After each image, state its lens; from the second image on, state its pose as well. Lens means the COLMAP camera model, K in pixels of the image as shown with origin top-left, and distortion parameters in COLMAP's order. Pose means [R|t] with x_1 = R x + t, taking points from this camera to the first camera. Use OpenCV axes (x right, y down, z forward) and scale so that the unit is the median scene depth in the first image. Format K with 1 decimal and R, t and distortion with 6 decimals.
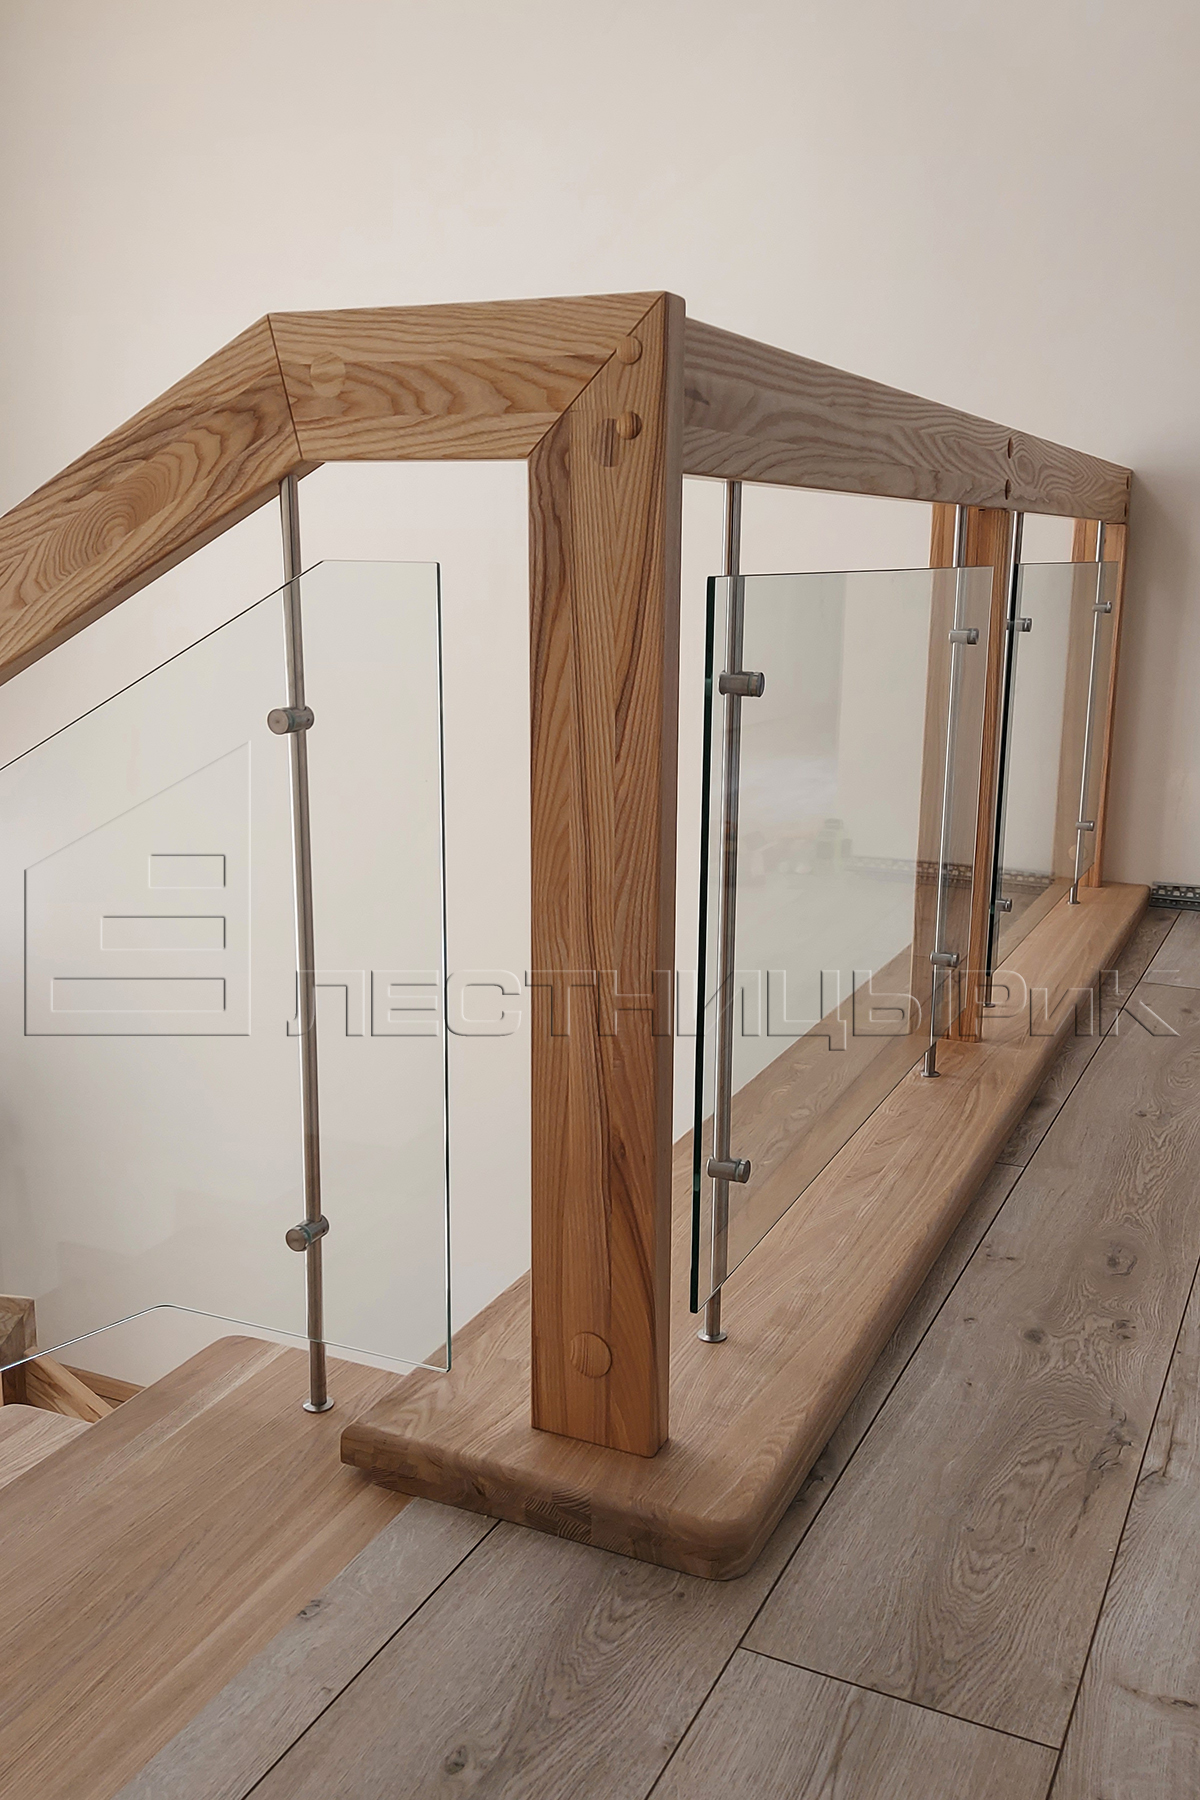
lens RADIAL K [[1647.6, 0, 600.0], [0, 1647.6, 900.0], [0, 0, 1]] dist [0.089372, -0.135826]
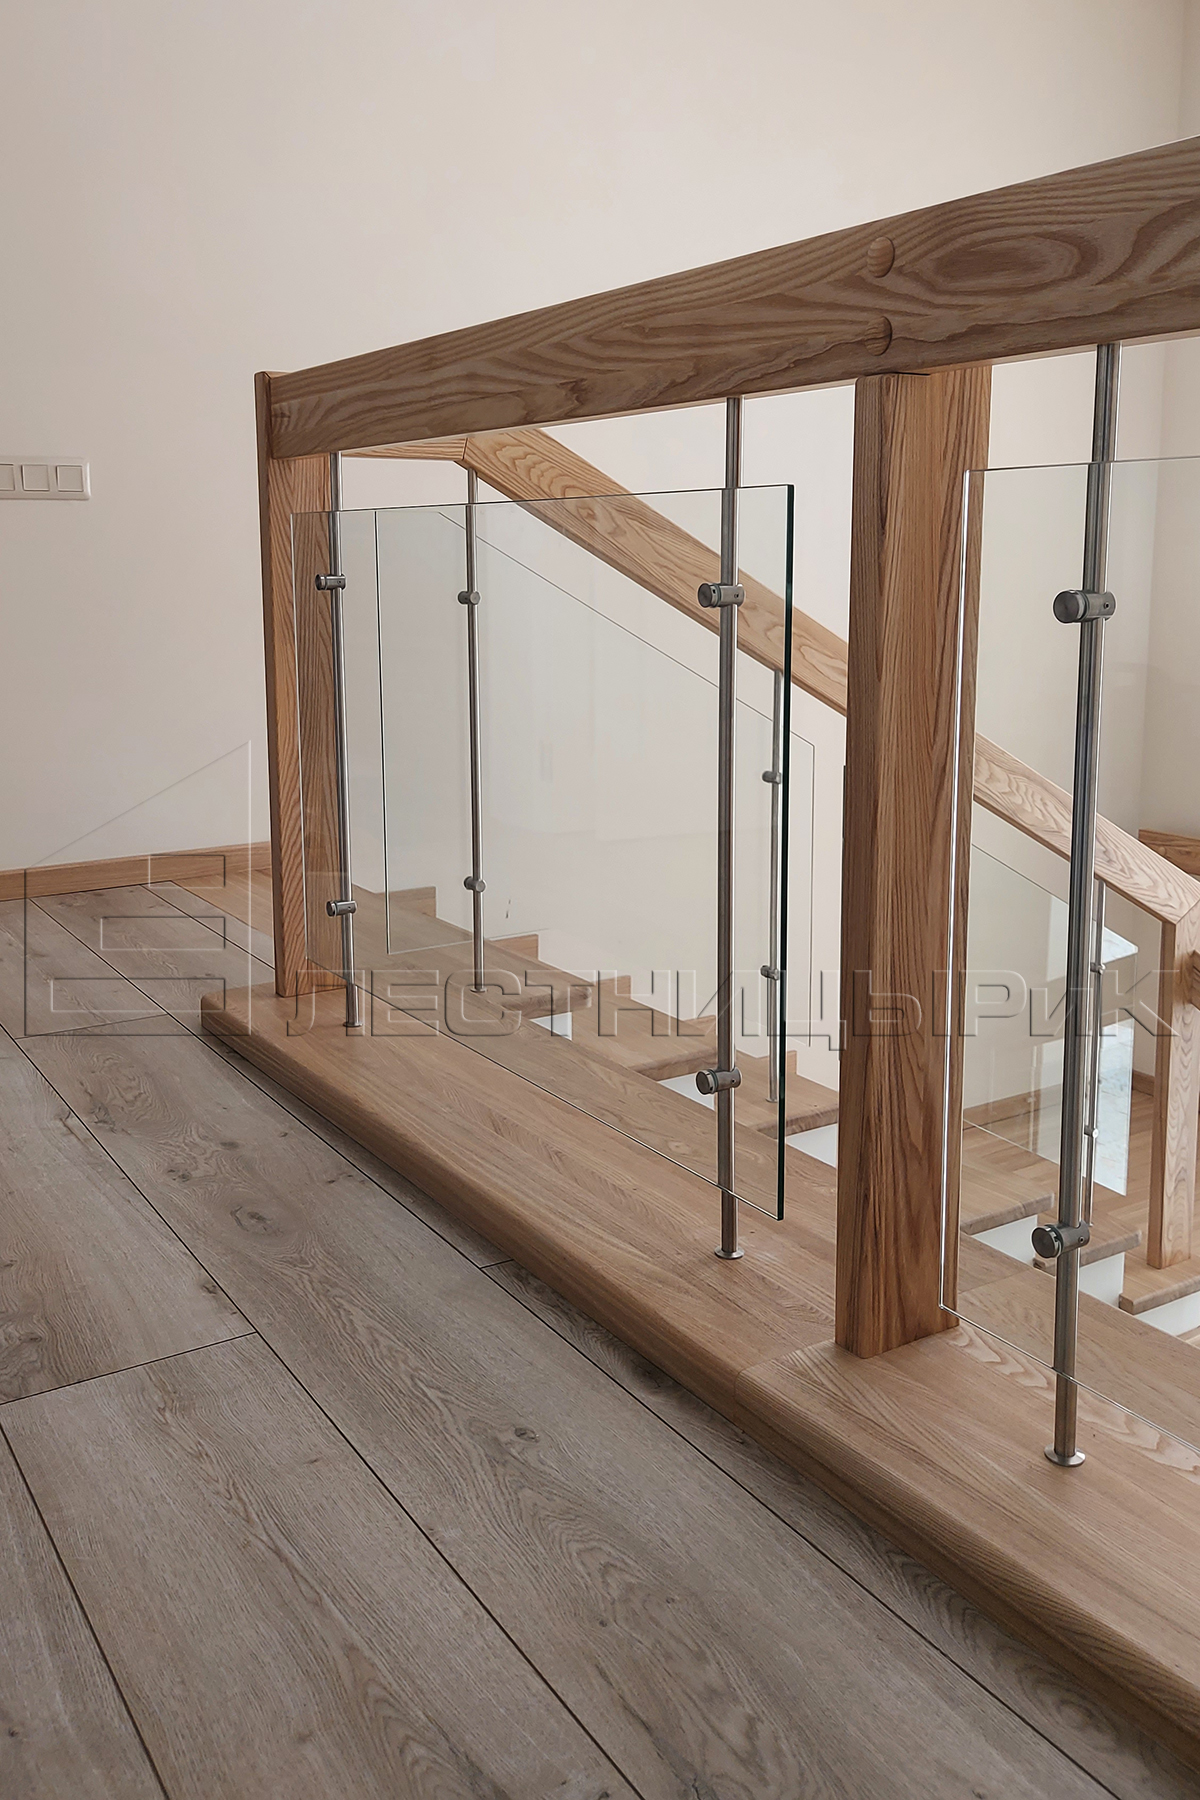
lens RADIAL K [[1573.5, 0, 593.1], [0, 1573.5, 789.1], [0, 0, 1]] dist [0.050733, -0.065302]
pose [[-0.548723, 0.116308, -0.827874, 1.002226], [-0.177121, 0.951621, 0.251091, -0.301455], [0.817026, 0.284413, -0.501576, 1.671741]]
